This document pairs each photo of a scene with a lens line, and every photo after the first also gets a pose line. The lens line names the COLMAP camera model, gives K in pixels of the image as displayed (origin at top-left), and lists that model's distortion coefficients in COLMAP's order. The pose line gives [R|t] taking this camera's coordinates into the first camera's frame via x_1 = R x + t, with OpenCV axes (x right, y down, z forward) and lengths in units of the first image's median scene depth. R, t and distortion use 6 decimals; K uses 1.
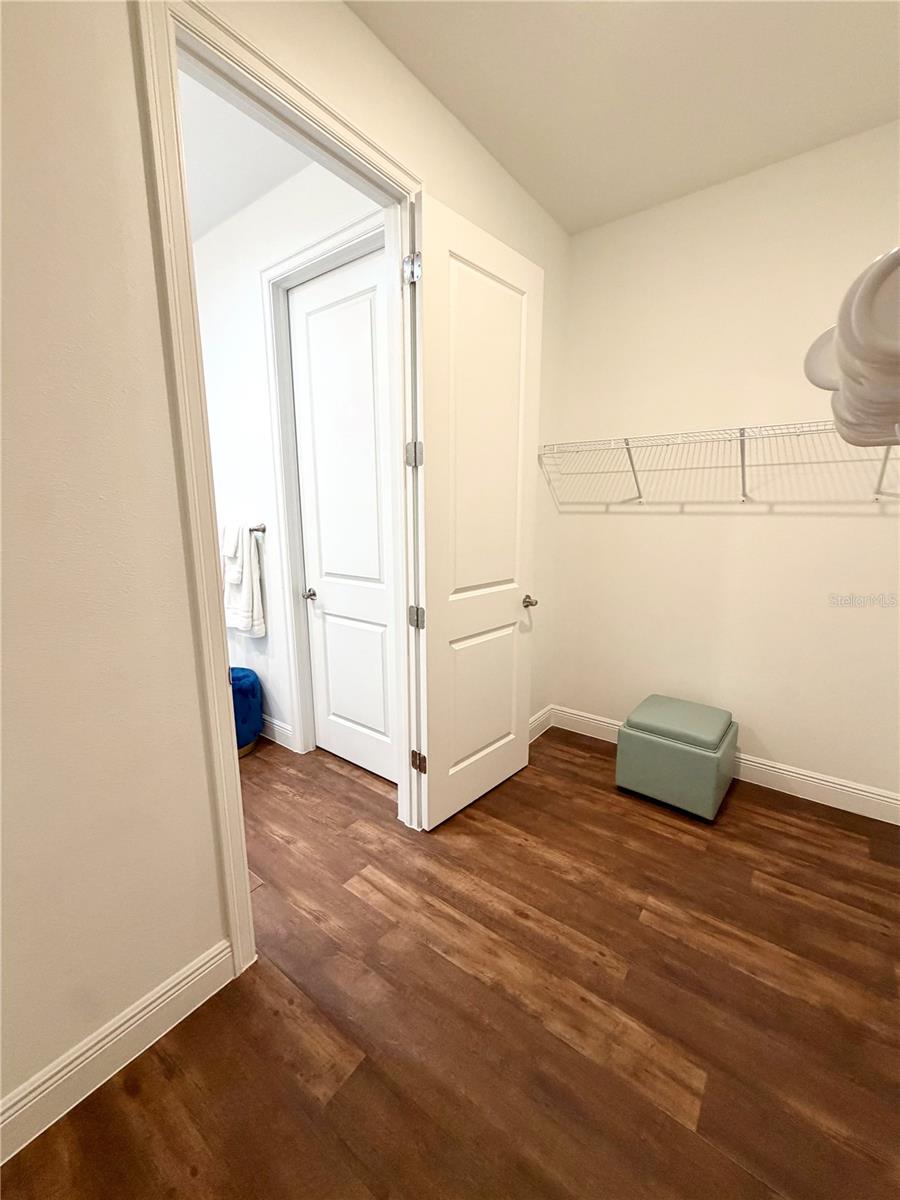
lens RADIAL K [[481.4, 0, 458.2], [0, 481.4, 597.3], [0, 0, 1]] dist [-0.001103, 0.000883]
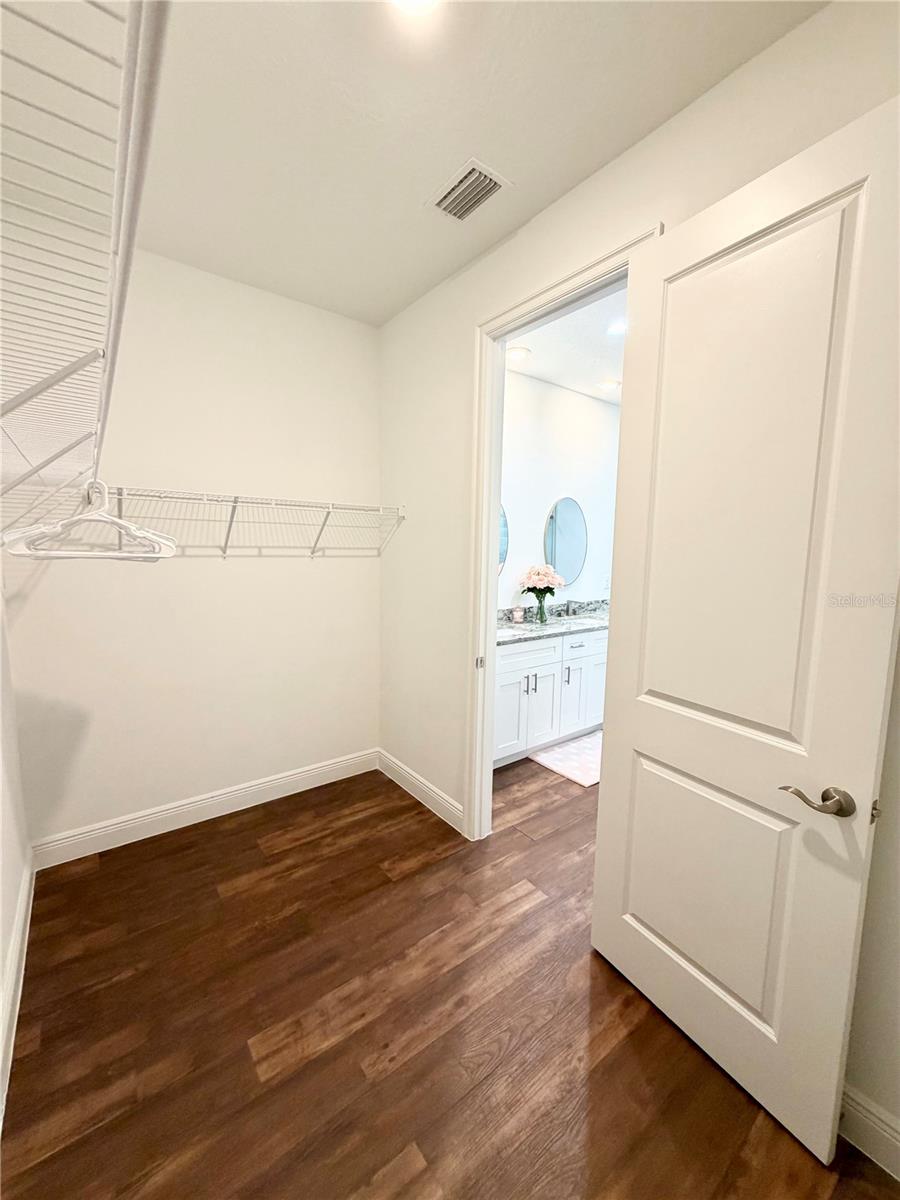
lens RADIAL K [[481.4, 0, 450.9], [0, 481.4, 599.5], [0, 0, 1]] dist [-0.001103, 0.000883]
pose [[-0.278737, 0.103529, -0.954771, 1.107887], [-0.194427, 0.967502, 0.161671, -0.304360], [0.940481, 0.230697, -0.249550, 1.180497]]
